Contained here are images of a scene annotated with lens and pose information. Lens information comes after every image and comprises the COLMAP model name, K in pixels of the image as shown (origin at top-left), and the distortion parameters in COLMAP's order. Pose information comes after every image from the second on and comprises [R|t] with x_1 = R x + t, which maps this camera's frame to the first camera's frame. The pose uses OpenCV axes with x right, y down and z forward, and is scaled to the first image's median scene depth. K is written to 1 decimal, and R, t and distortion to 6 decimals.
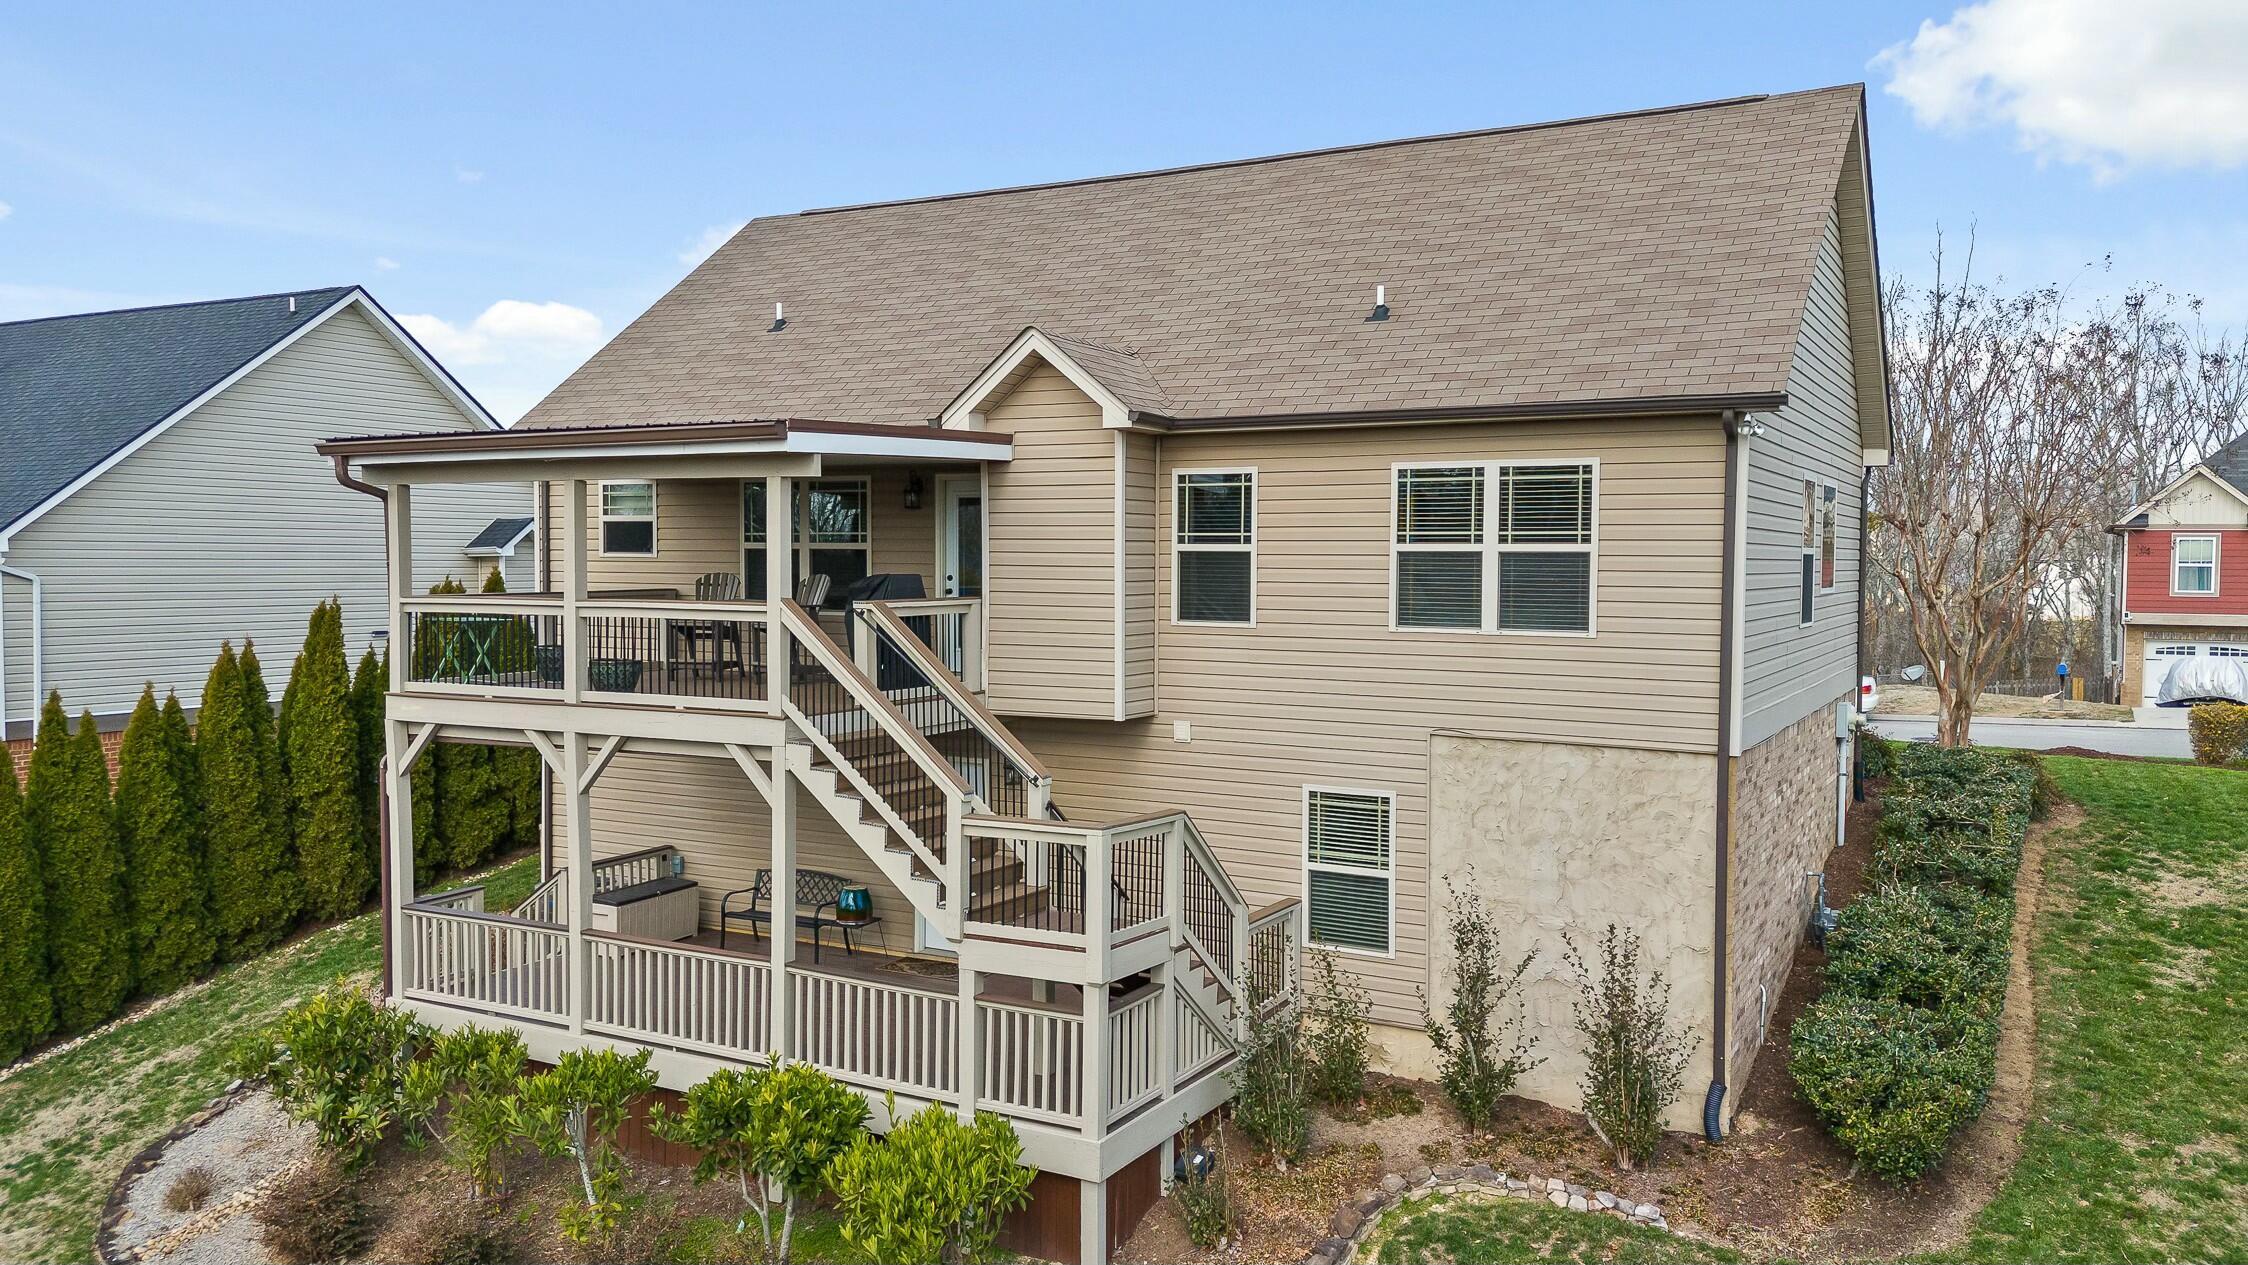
lens RADIAL K [[1665.6, 0, 1124.0], [0, 1665.6, 632.5], [0, 0, 1]] dist [0.128054, -0.158810]
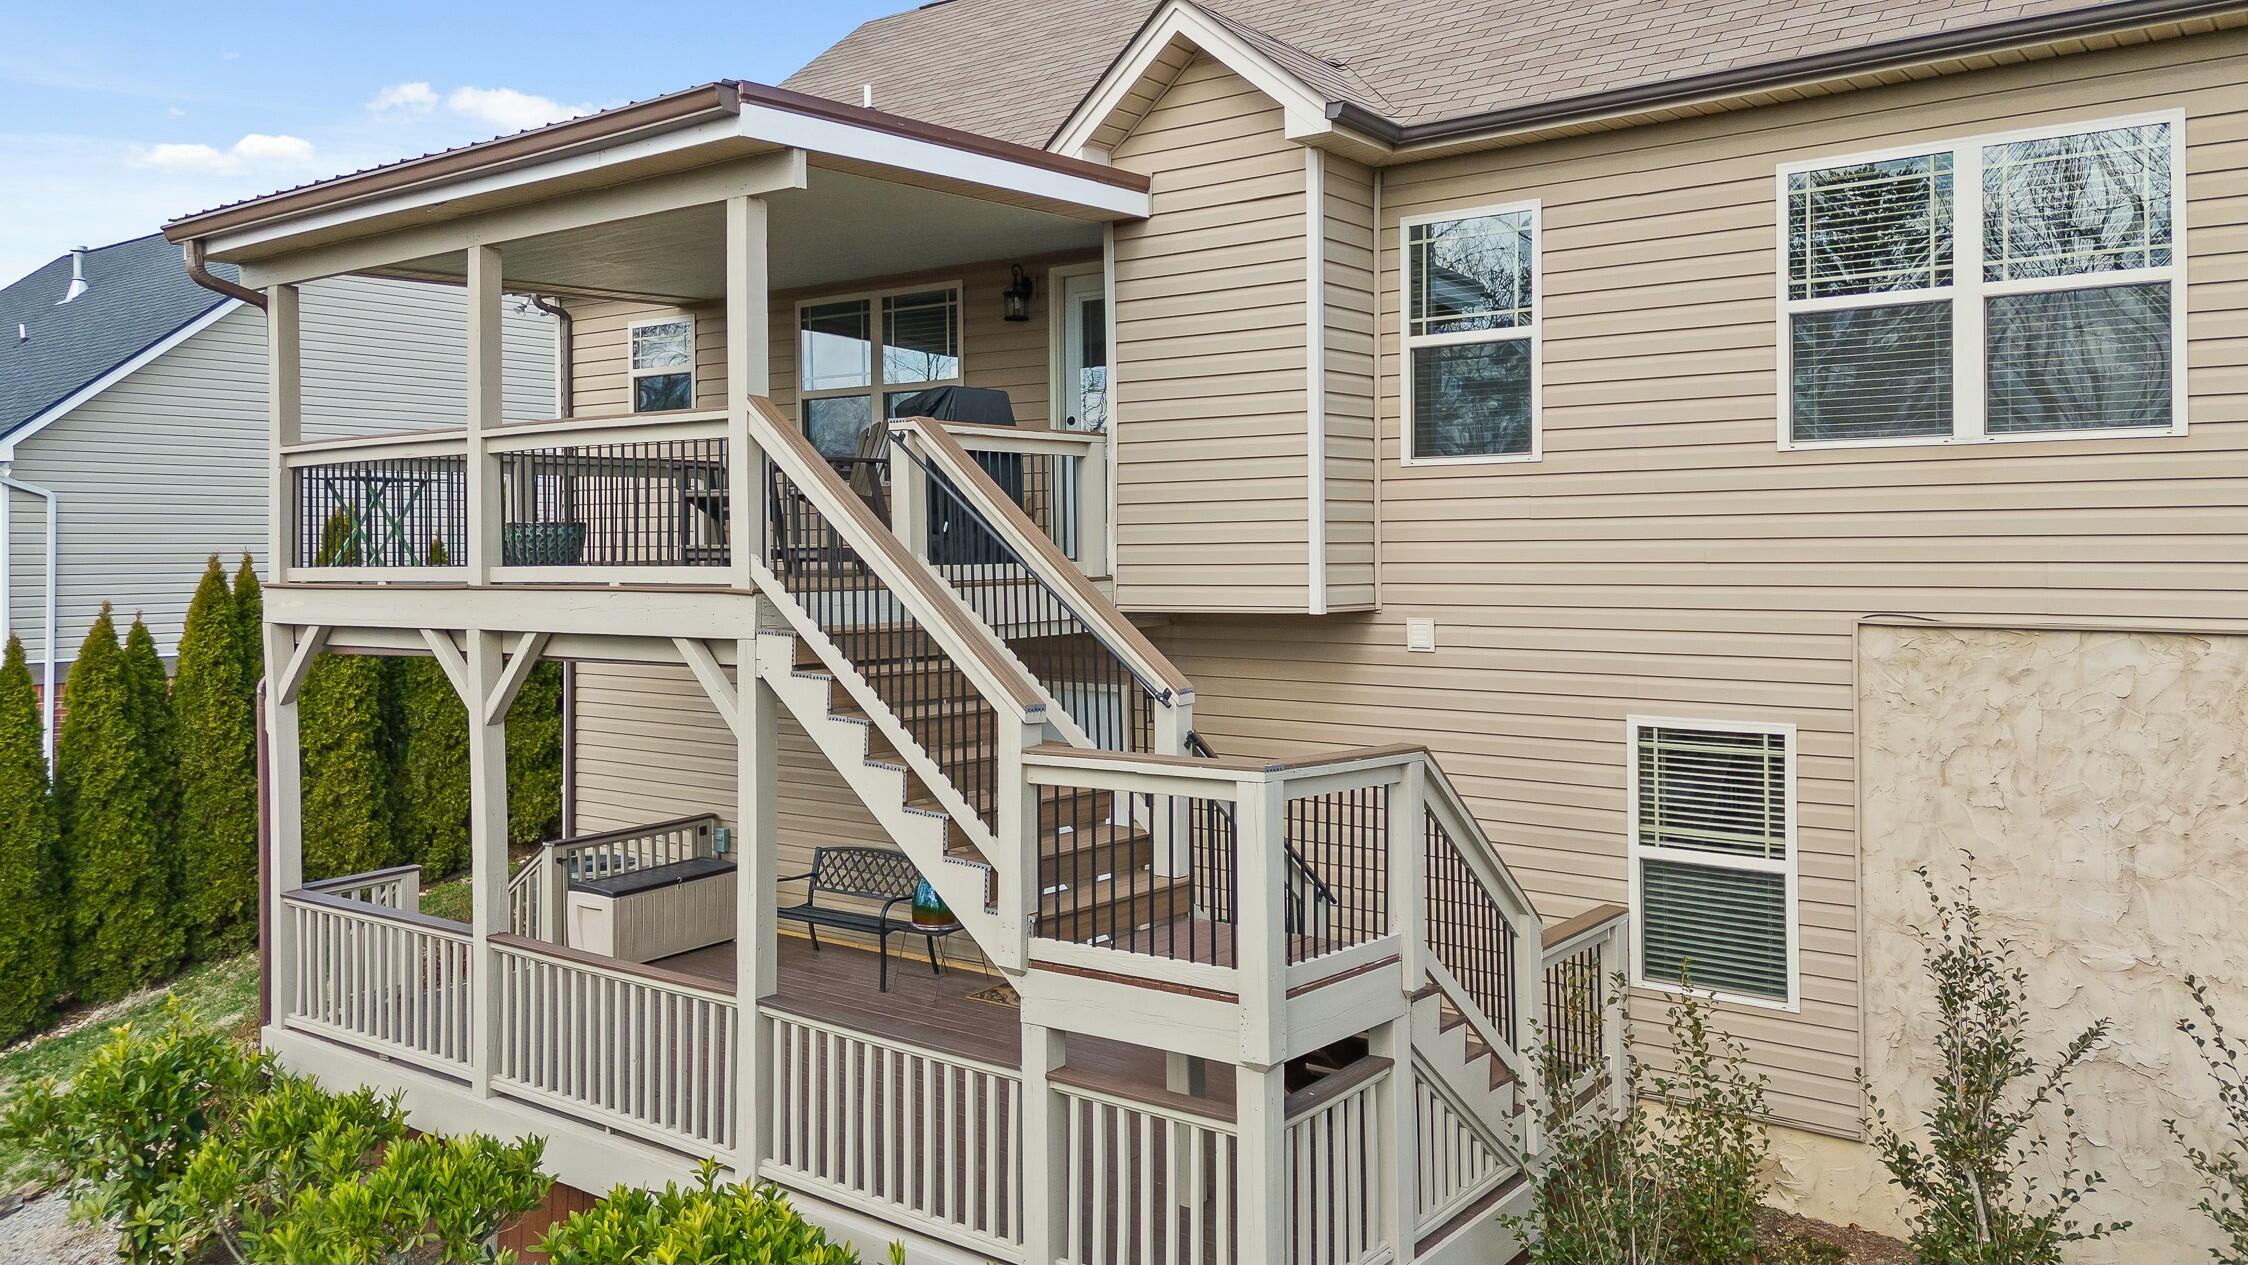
lens RADIAL K [[1702.1, 0, 1125.2], [0, 1702.1, 554.7], [0, 0, 1]] dist [0.080334, -0.086167]
pose [[0.990104, -0.013152, -0.139716, 0.016204], [0.007874, 0.999237, -0.038262, 0.058808], [0.140113, 0.036784, 0.989452, 0.382491]]
